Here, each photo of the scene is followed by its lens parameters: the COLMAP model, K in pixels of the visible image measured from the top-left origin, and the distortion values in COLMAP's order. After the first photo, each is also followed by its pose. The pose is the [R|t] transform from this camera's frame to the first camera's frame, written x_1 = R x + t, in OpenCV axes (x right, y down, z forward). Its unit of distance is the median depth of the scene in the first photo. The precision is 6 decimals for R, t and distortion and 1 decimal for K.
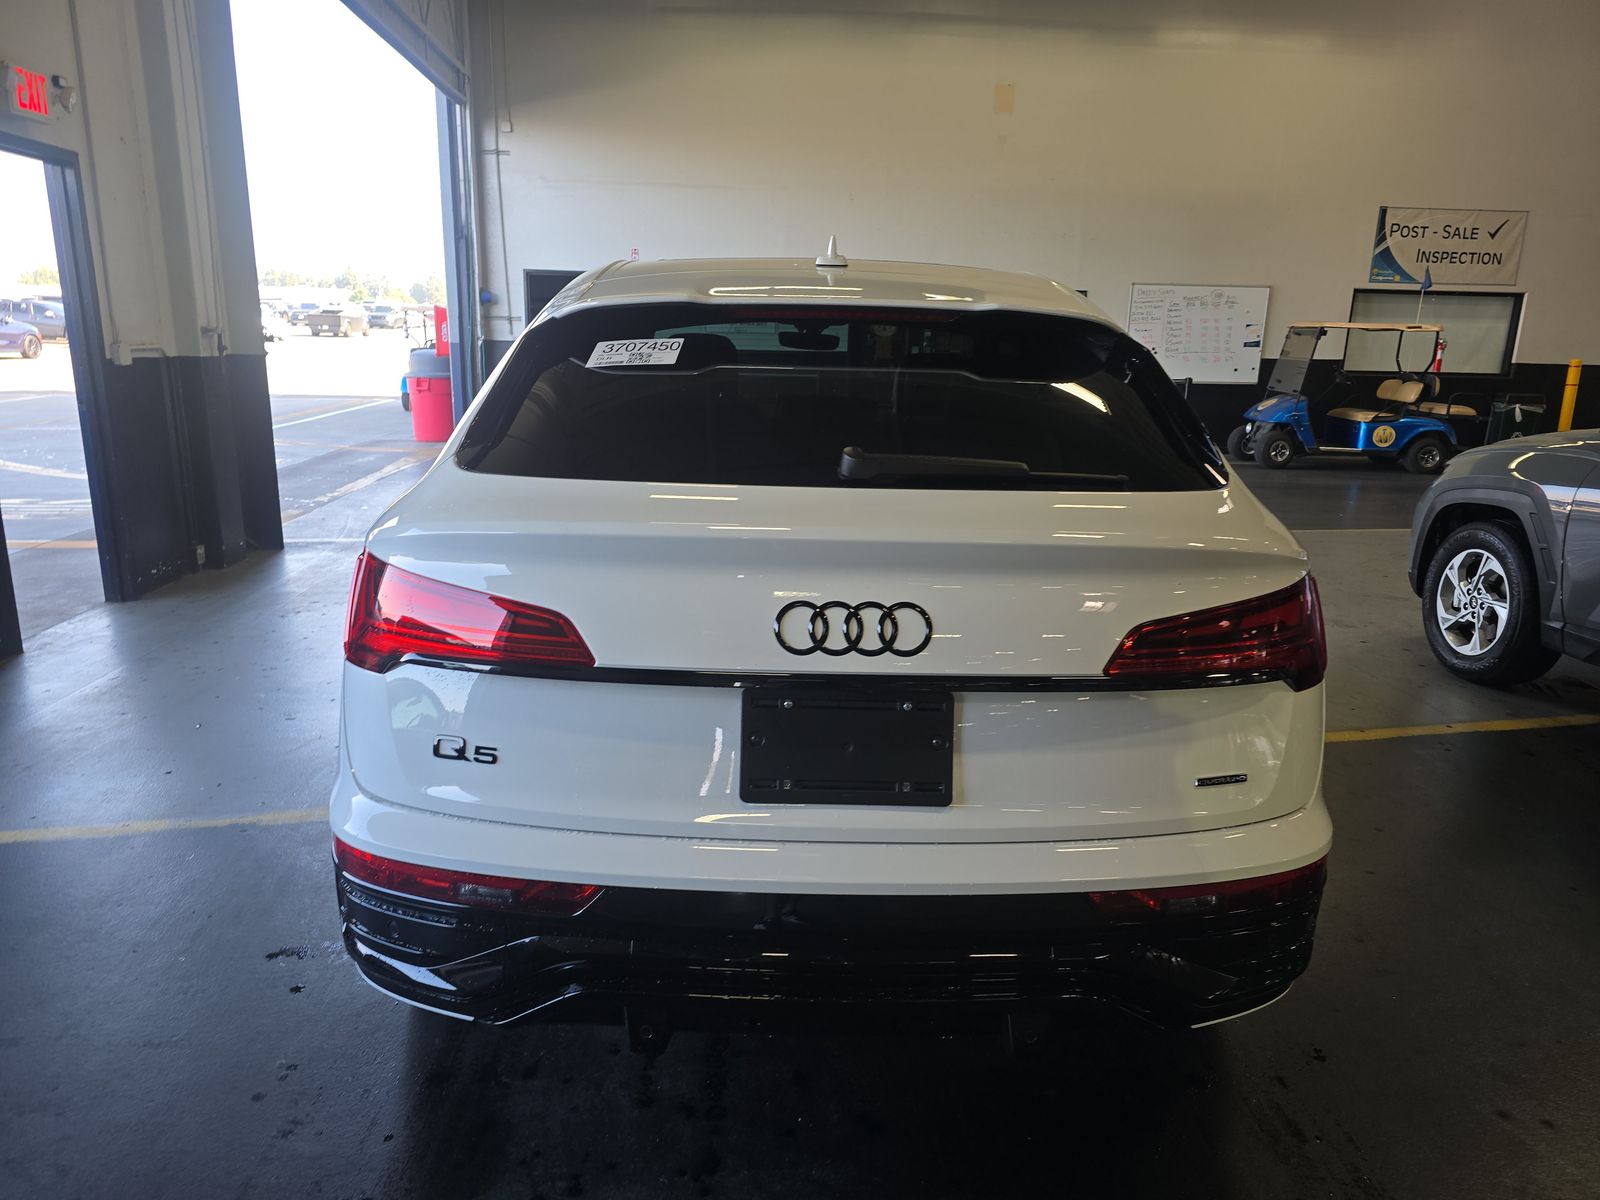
lens RADIAL K [[1043.1, 0, 799.1], [0, 1043.1, 608.2], [0, 0, 1]] dist [-0.000756, -0.006128]
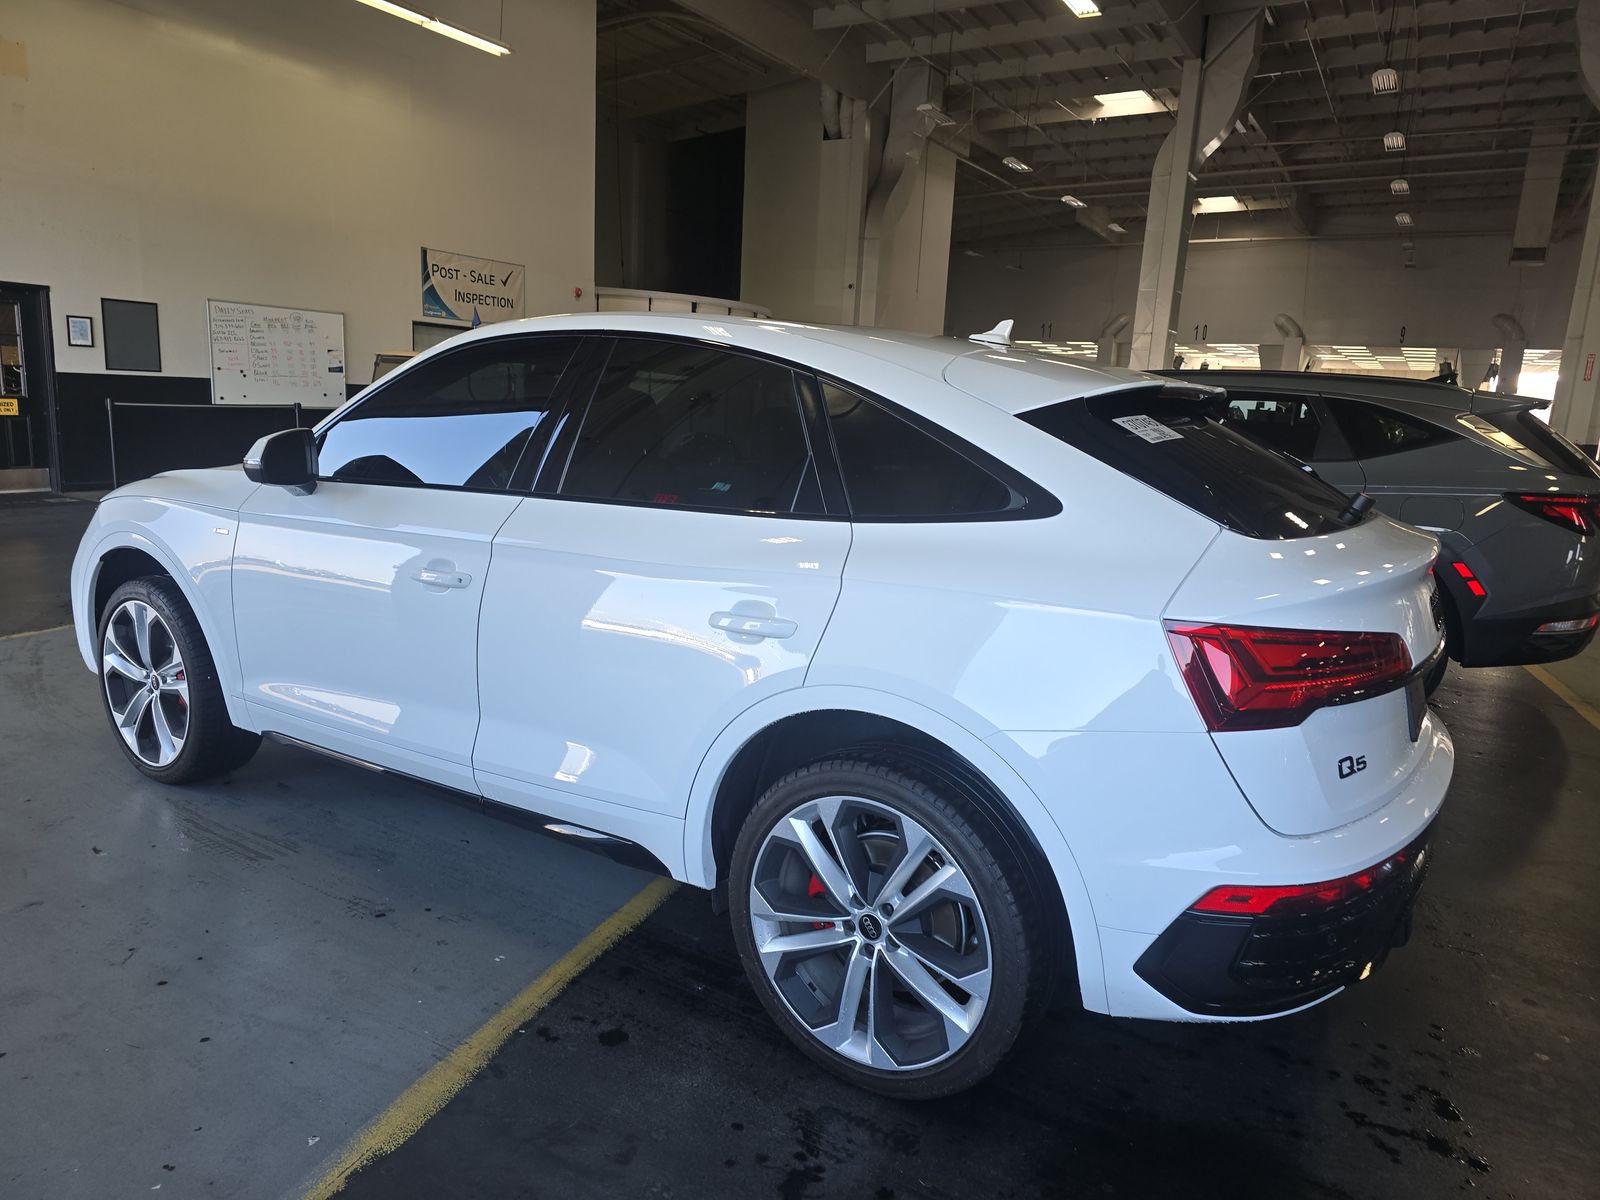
lens RADIAL K [[1043.1, 0, 797.3], [0, 1043.1, 601.9], [0, 0, 1]] dist [-0.000756, -0.006128]
pose [[0.578932, -0.146919, 0.802030, -0.148962], [0.166866, 0.984162, 0.059834, -0.019698], [-0.798118, 0.099192, 0.594279, 0.073963]]
